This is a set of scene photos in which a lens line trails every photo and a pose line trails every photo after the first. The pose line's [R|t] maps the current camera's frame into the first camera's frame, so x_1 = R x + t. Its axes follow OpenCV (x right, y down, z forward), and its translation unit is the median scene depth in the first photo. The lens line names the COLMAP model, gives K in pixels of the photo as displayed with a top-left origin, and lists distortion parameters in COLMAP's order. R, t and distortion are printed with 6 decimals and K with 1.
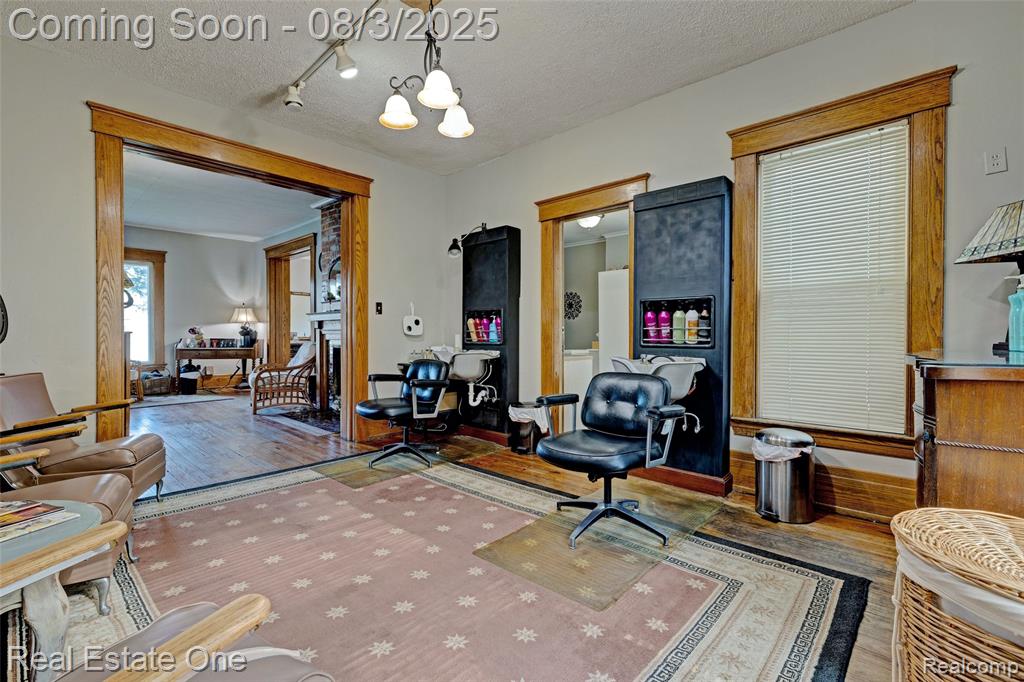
lens RADIAL K [[443.3, 0, 503.3], [0, 443.3, 337.2], [0, 0, 1]] dist [0.000719, 0.001120]
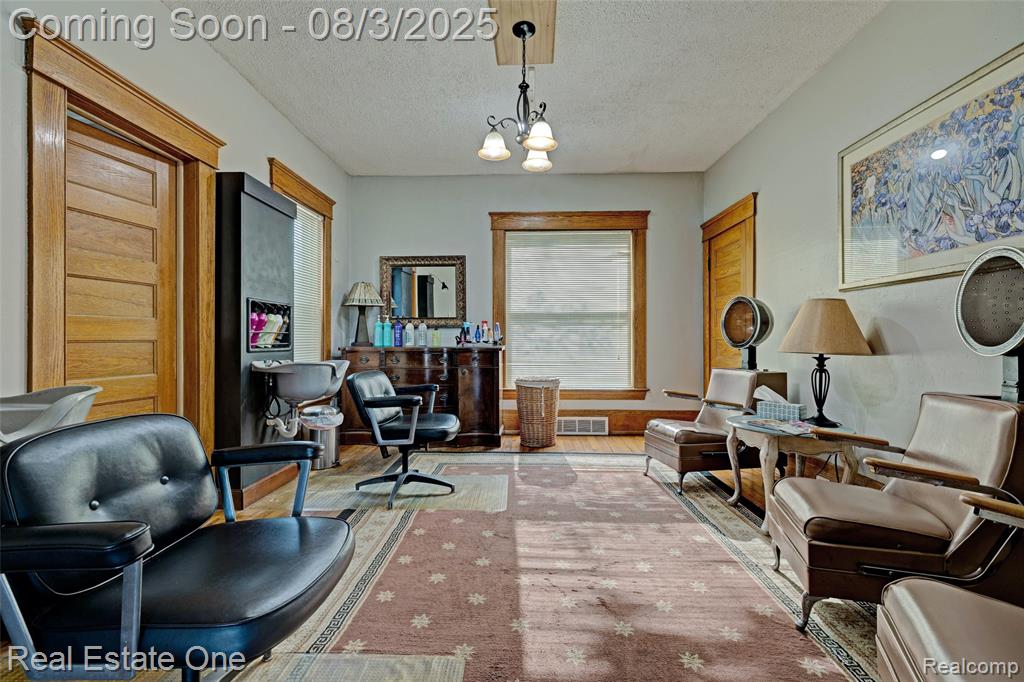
lens RADIAL K [[443.3, 0, 510.6], [0, 443.3, 340.3], [0, 0, 1]] dist [0.000719, 0.001120]
pose [[-0.653893, 0.003242, 0.756580, -0.740656], [0.006531, 0.999978, 0.001360, 0.001217], [-0.756559, 0.005831, -0.653900, 1.297921]]
